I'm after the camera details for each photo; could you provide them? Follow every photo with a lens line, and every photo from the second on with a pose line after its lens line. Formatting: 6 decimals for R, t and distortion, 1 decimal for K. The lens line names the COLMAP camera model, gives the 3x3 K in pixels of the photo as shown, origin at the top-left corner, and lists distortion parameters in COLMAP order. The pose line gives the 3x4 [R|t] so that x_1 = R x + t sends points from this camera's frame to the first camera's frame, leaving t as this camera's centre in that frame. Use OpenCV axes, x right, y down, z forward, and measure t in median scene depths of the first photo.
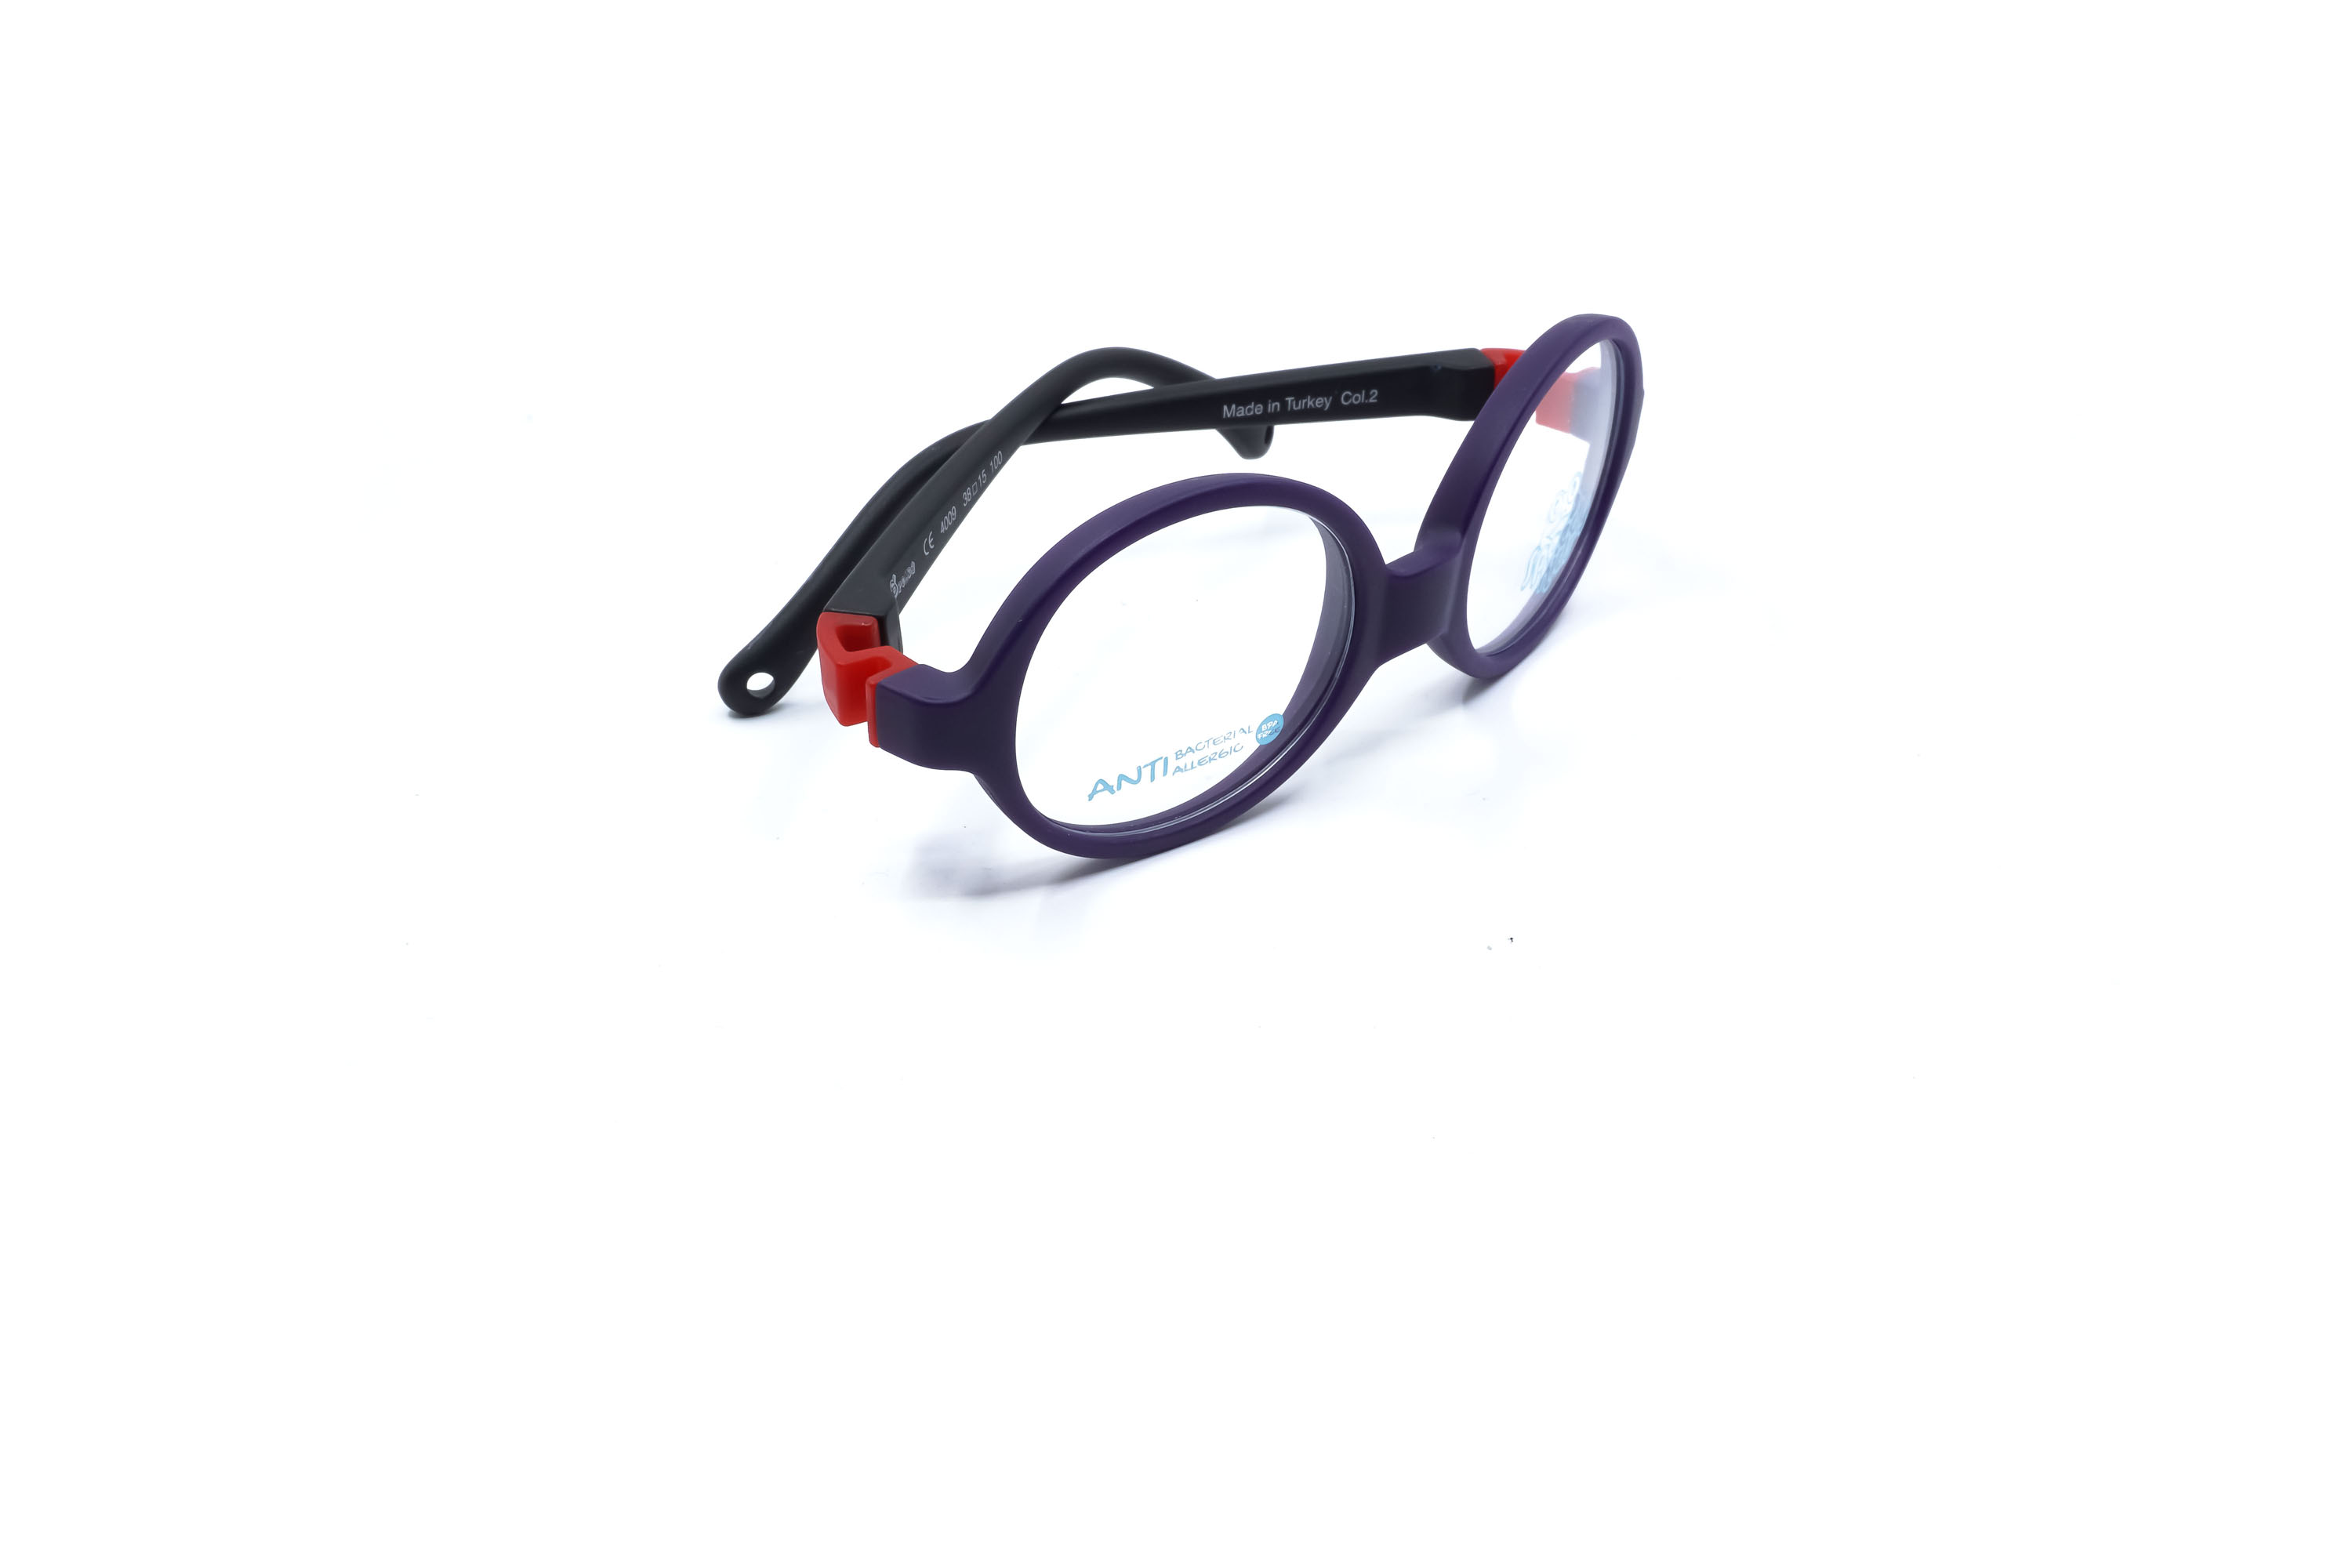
lens RADIAL K [[2413.9, 0, 1215.6], [0, 2413.9, 783.1], [0, 0, 1]] dist [0.006364, -0.001174]
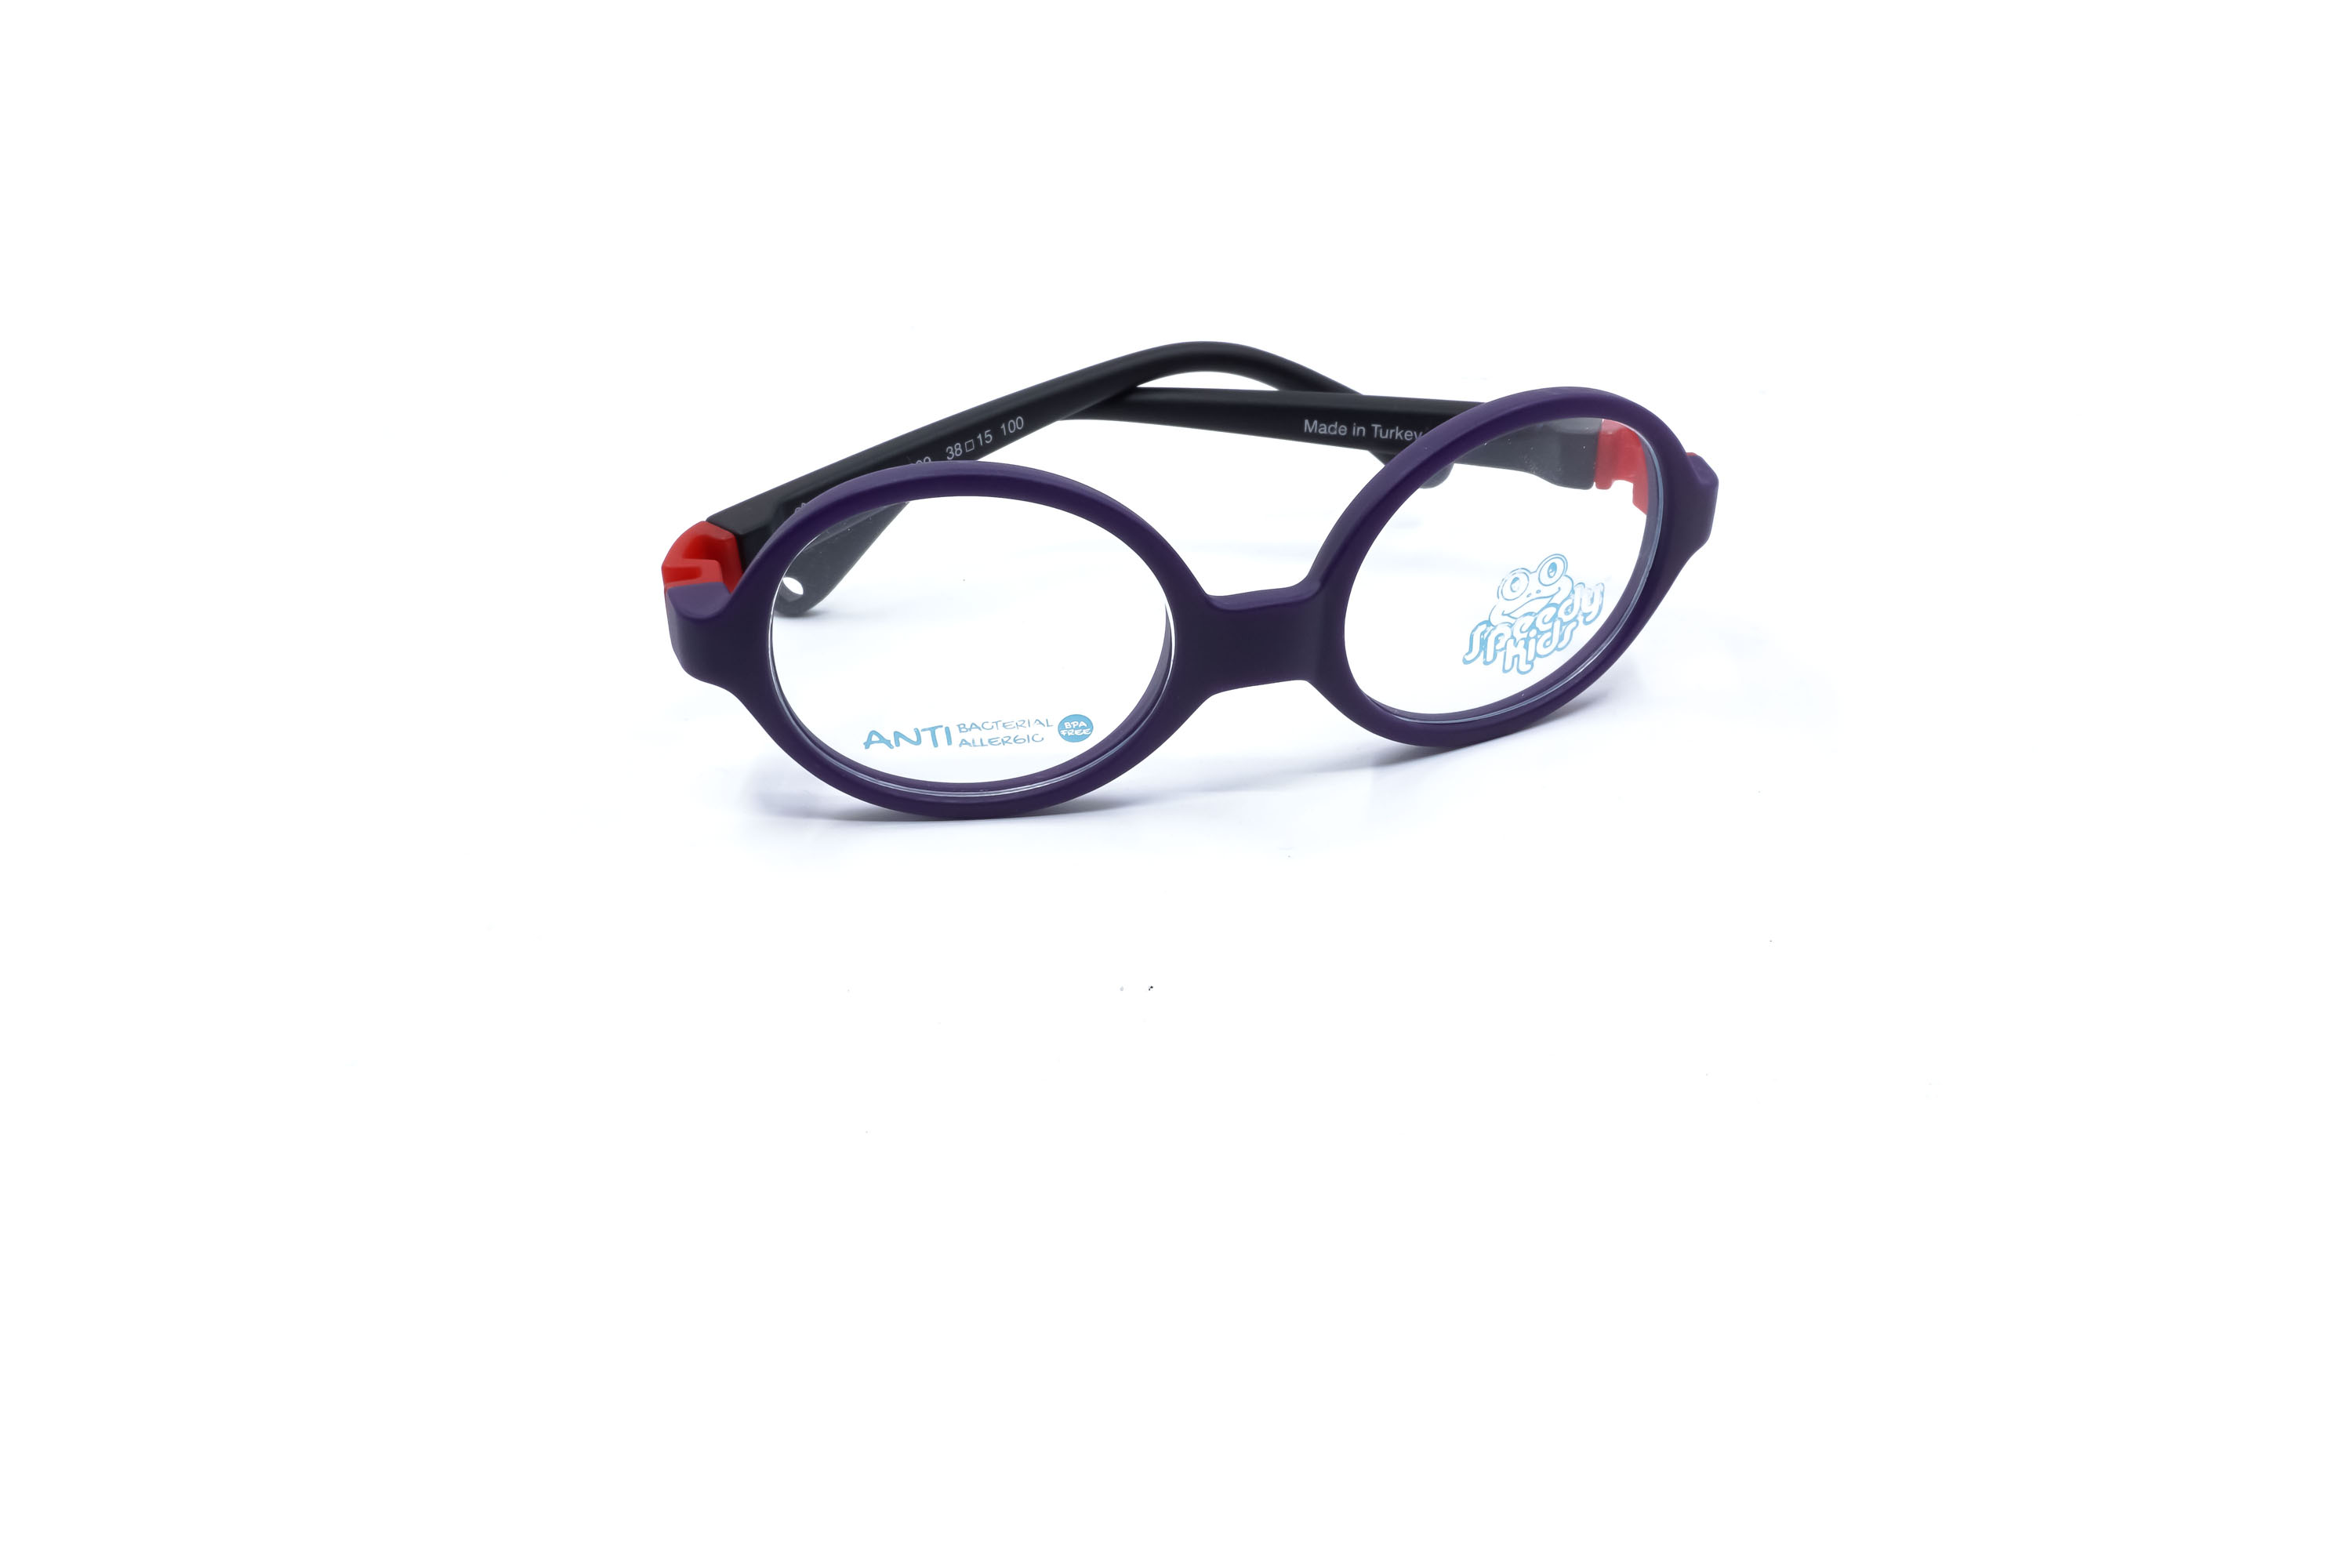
lens RADIAL K [[2413.9, 0, 1215.6], [0, 2413.9, 783.1], [0, 0, 1]] dist [0.006364, -0.001174]
pose [[0.866797, 0.247733, -0.432772, 0.491172], [-0.244127, 0.967569, 0.064907, -0.076285], [0.434817, 0.049390, 0.899164, 0.116757]]
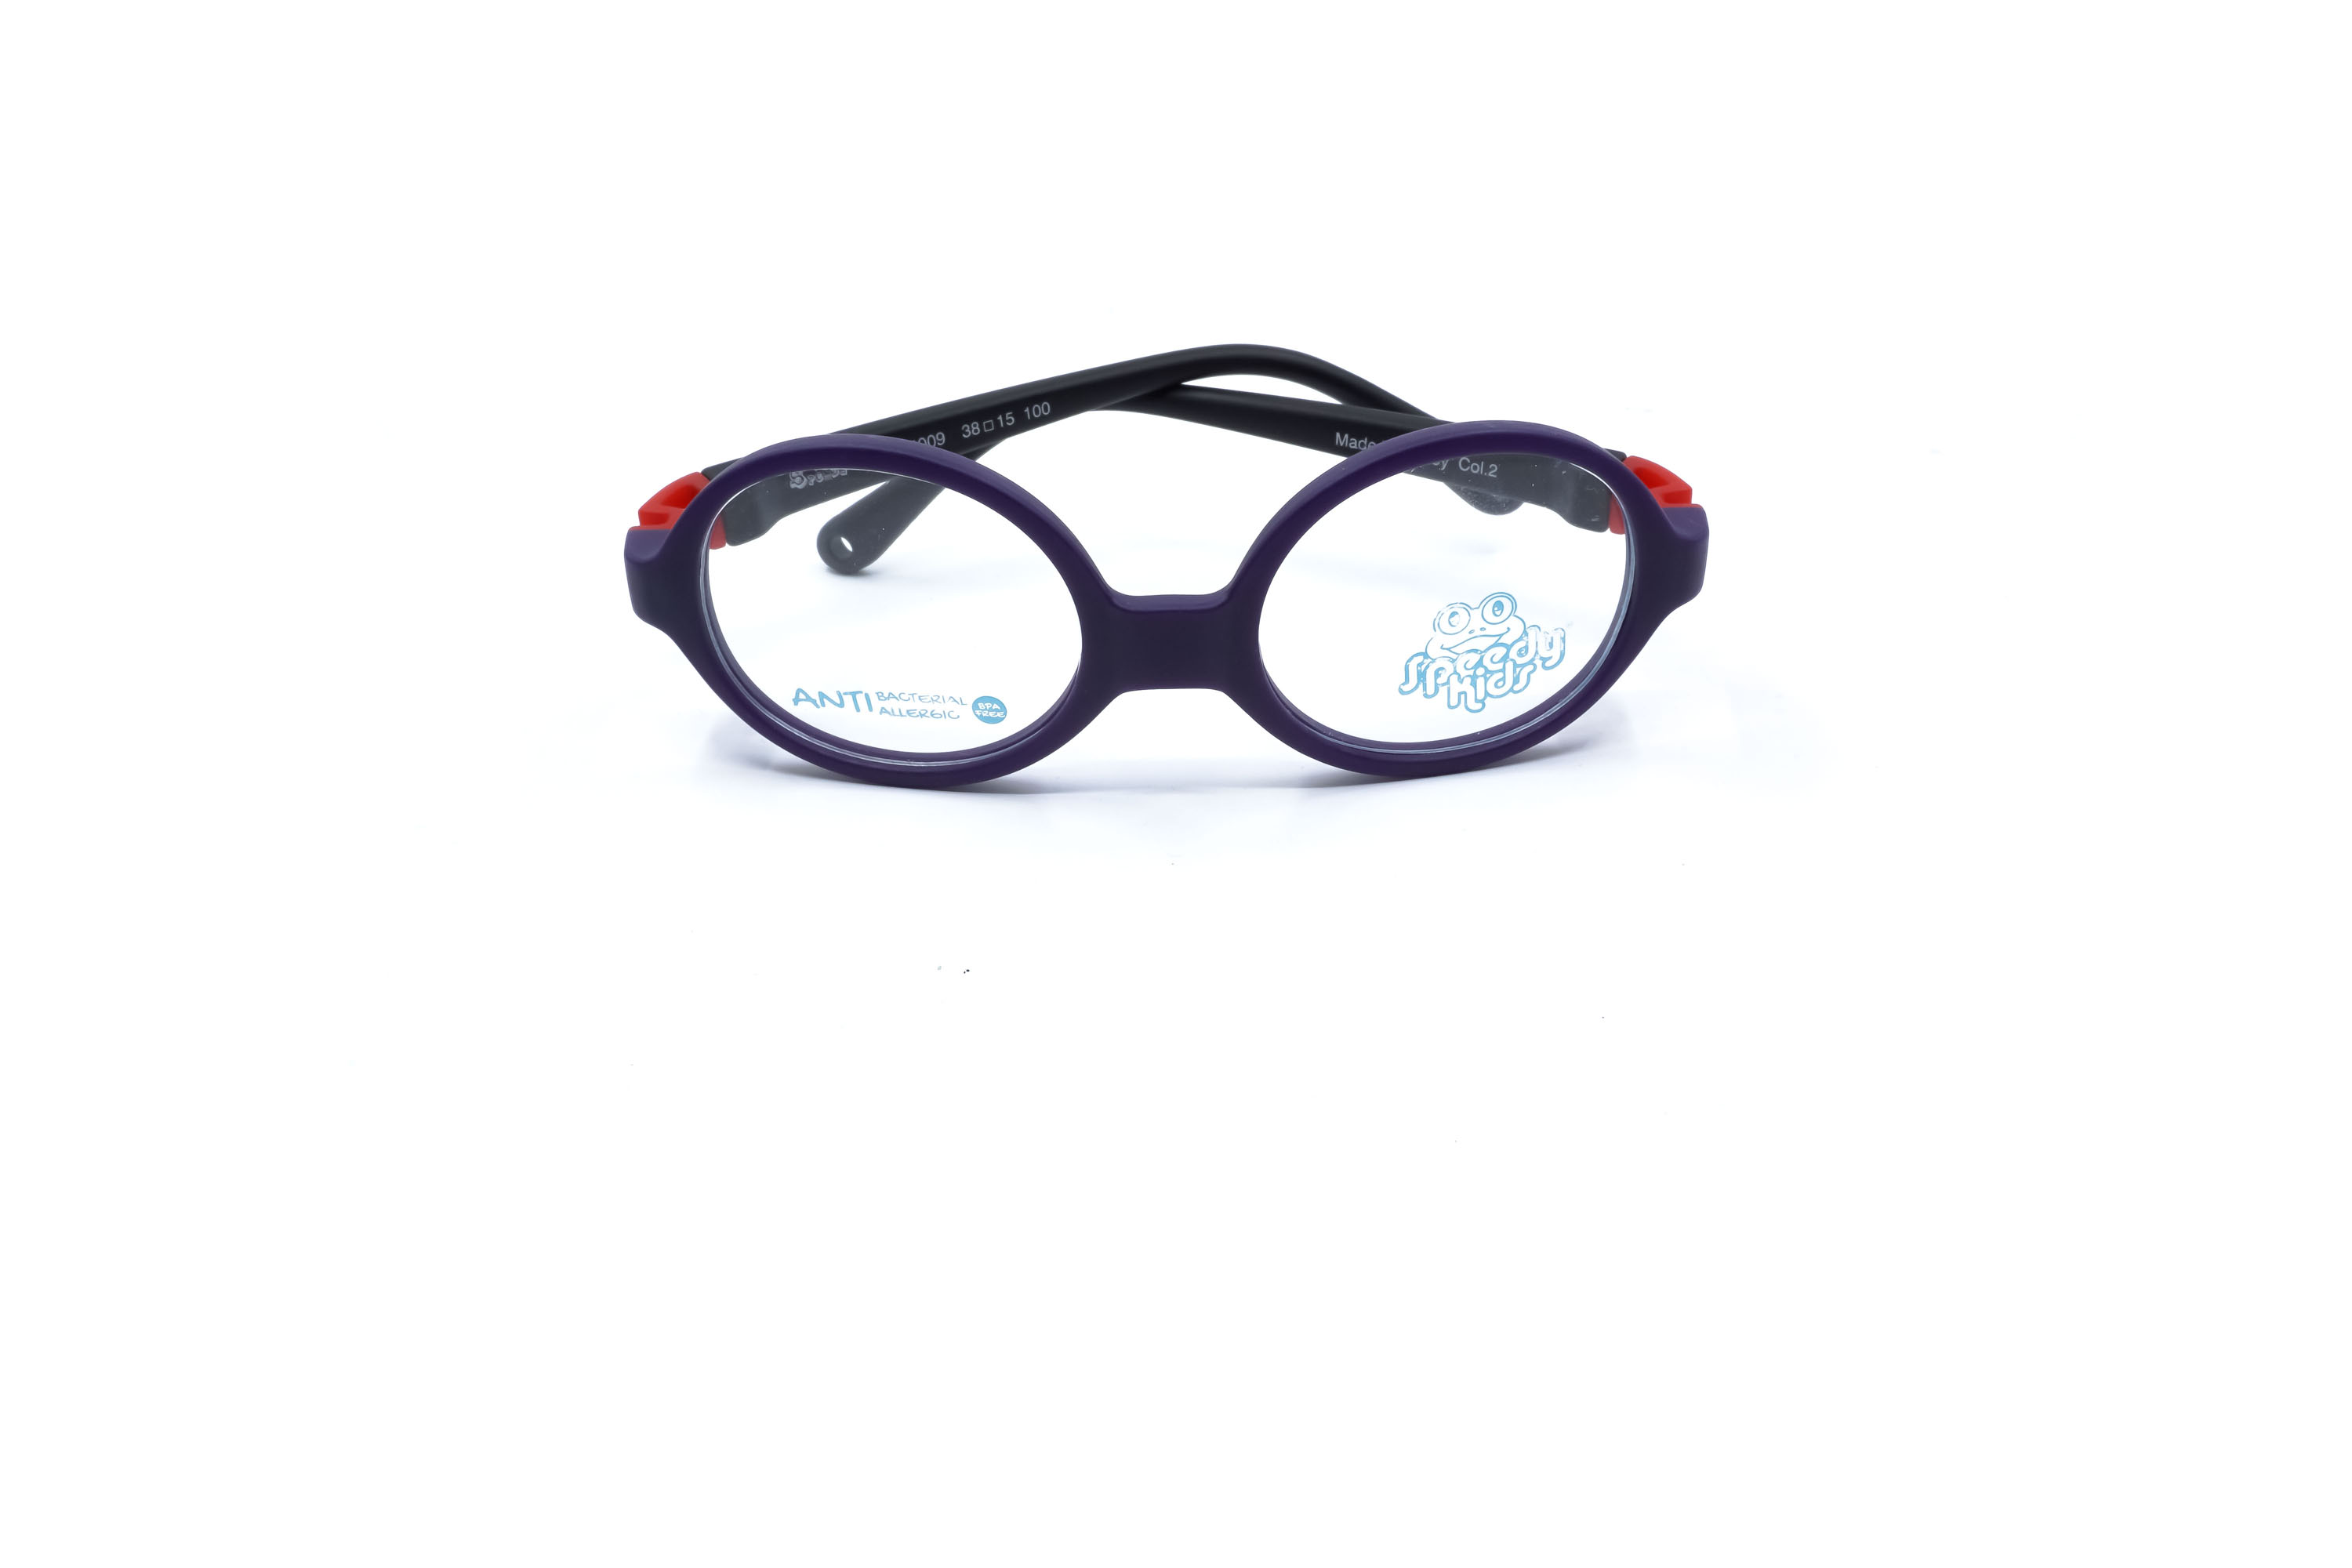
lens RADIAL K [[2413.9, 0, 1215.6], [0, 2413.9, 783.1], [0, 0, 1]] dist [0.006364, -0.001174]
pose [[0.707612, 0.350628, -0.613469, 0.695432], [-0.344256, 0.929260, 0.134032, -0.156269], [0.617068, 0.116347, 0.778261, 0.255787]]
